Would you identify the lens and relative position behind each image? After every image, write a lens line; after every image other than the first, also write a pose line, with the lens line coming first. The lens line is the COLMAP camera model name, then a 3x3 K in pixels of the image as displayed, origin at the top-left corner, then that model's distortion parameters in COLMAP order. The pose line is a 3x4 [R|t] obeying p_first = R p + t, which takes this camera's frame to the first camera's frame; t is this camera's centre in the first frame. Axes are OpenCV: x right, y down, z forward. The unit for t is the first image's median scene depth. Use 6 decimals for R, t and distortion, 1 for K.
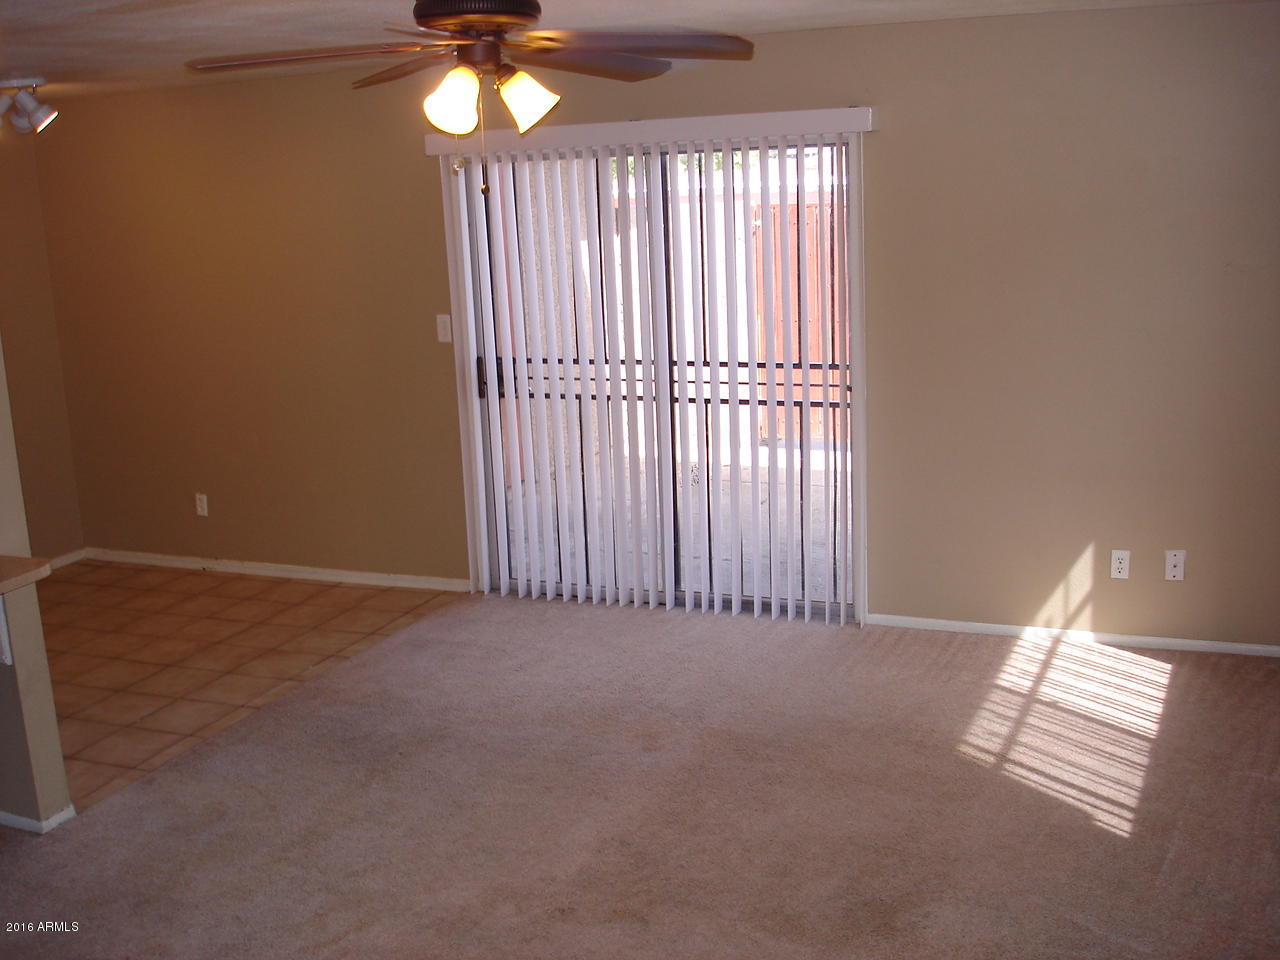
lens RADIAL K [[1424.2, 0, 640.0], [0, 1424.2, 483.8], [0, 0, 1]] dist [-0.062664, -0.148875]
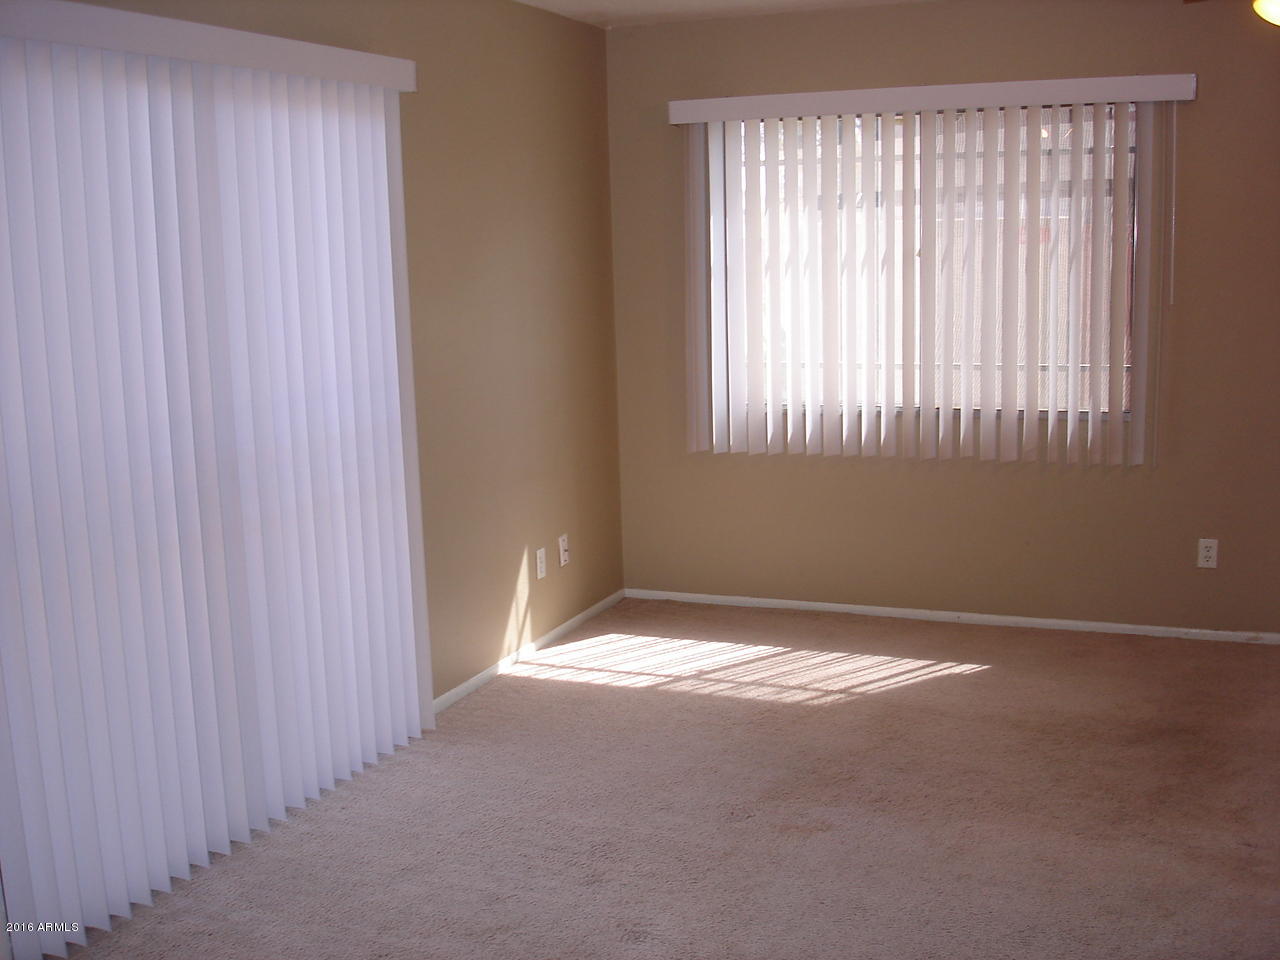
lens RADIAL K [[1424.2, 0, 640.0], [0, 1424.2, 483.8], [0, 0, 1]] dist [-0.062664, -0.148875]
pose [[-0.042044, -0.119694, 0.991920, -0.711618], [0.244767, 0.961311, 0.126375, -0.116595], [-0.968670, 0.248103, -0.011120, 1.023486]]
